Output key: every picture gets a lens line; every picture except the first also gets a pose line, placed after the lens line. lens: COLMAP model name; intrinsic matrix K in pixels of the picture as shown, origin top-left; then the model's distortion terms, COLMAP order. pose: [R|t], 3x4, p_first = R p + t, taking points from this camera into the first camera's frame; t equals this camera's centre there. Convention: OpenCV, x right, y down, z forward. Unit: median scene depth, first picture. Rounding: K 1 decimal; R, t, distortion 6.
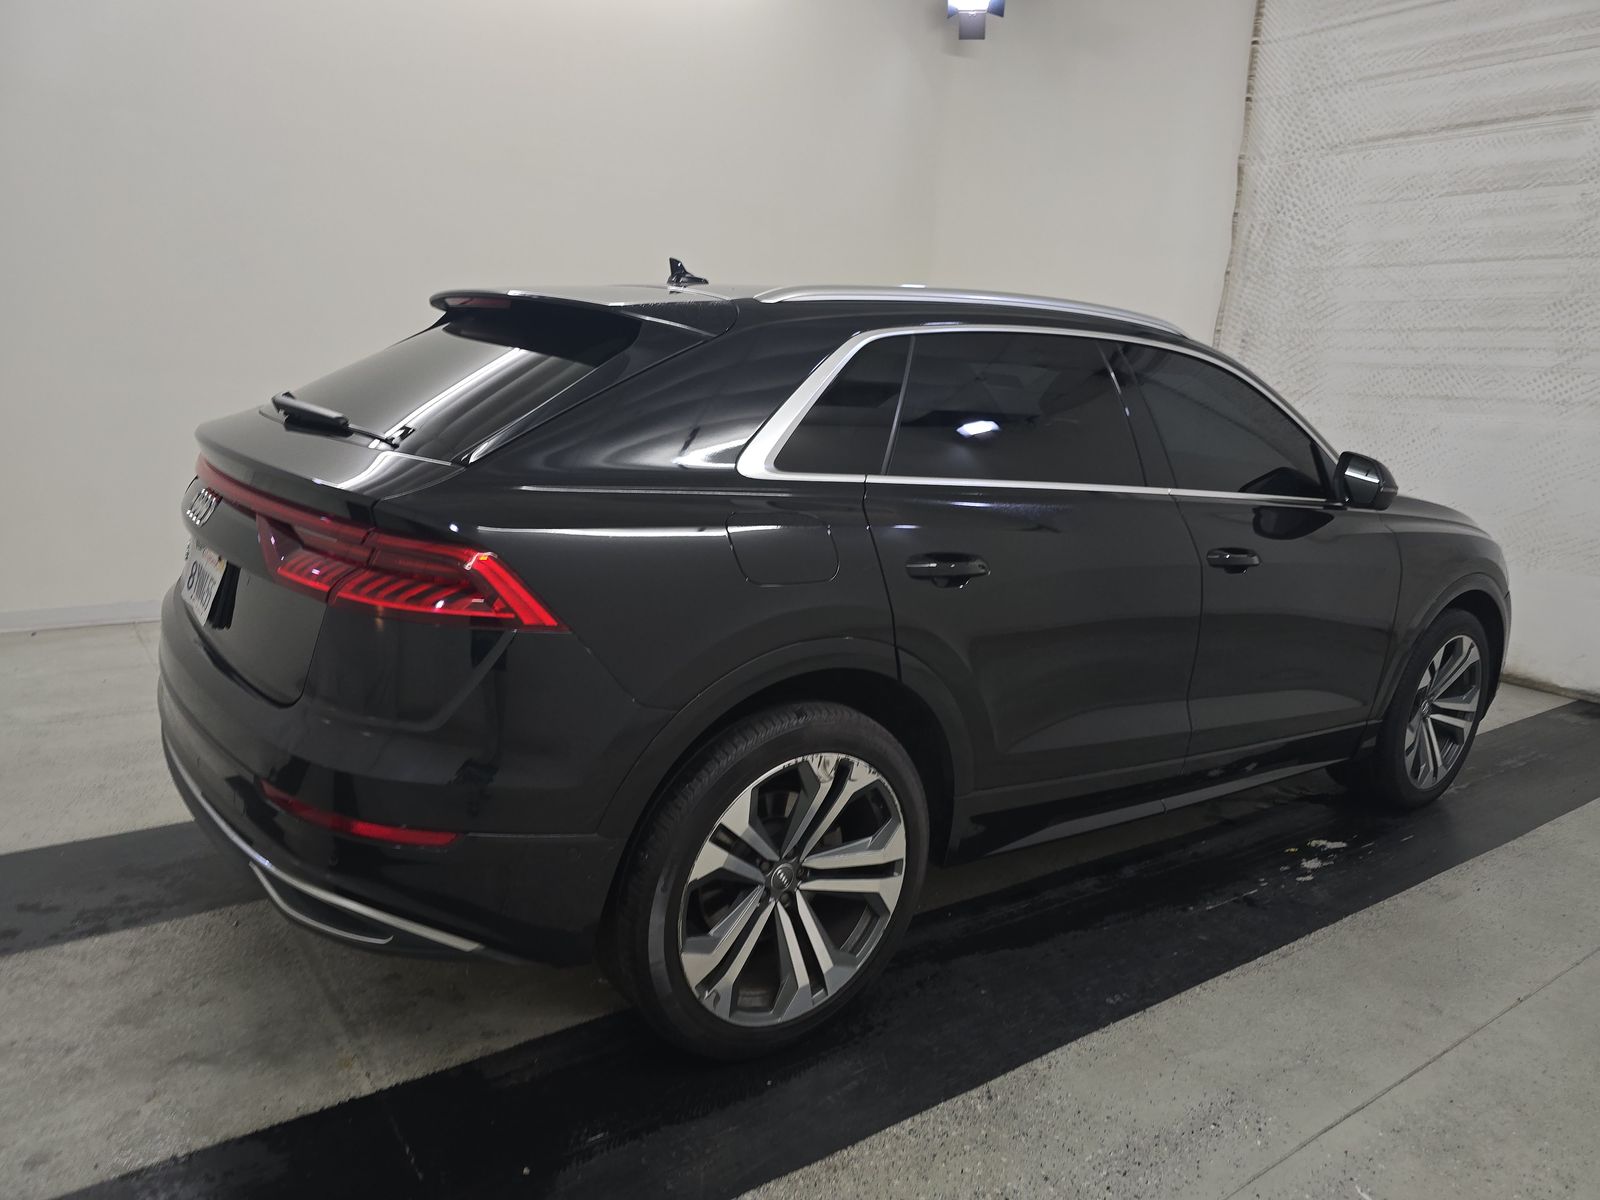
lens RADIAL K [[1070.0, 0, 813.2], [0, 1070.0, 579.2], [0, 0, 1]] dist [0.041128, -0.033904]
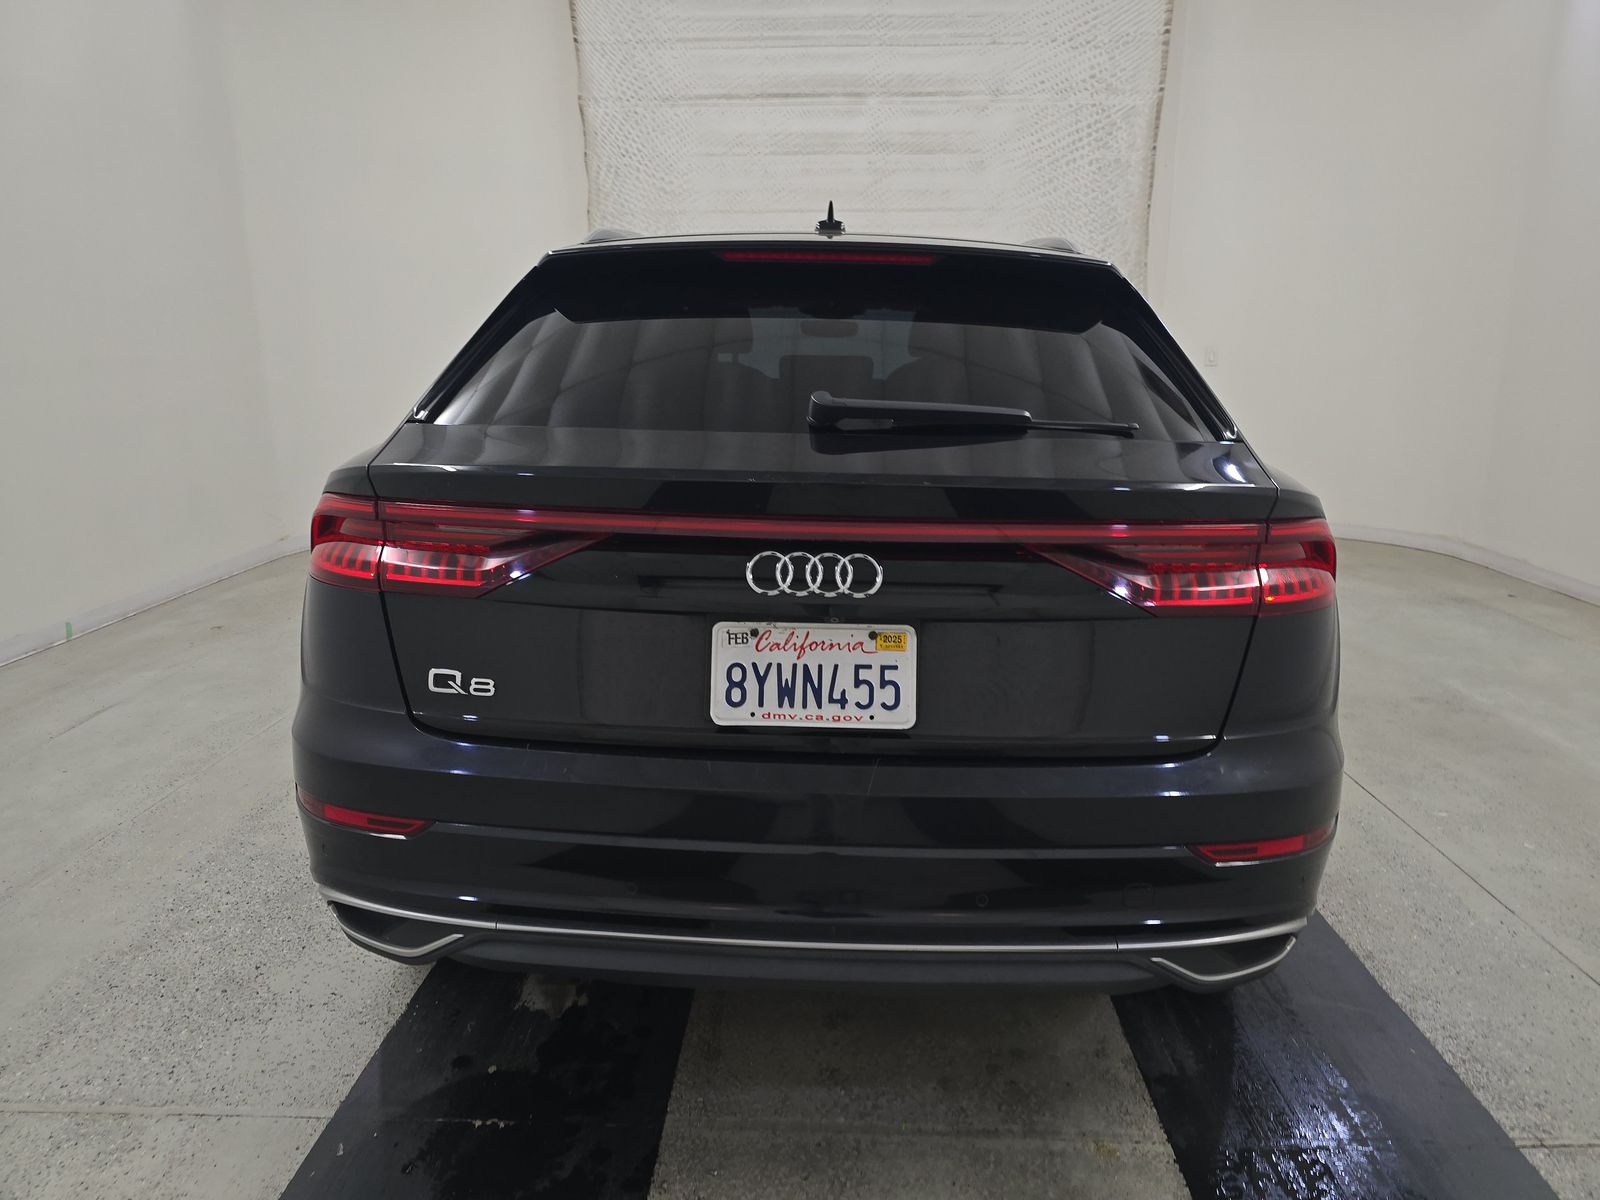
lens RADIAL K [[1070.0, 0, 813.2], [0, 1070.0, 579.2], [0, 0, 1]] dist [0.041128, -0.033904]
pose [[0.626517, -0.225477, 0.746081, -0.395293], [0.180939, 0.973165, 0.142164, -0.056936], [-0.758115, 0.045927, 0.650502, 0.210941]]
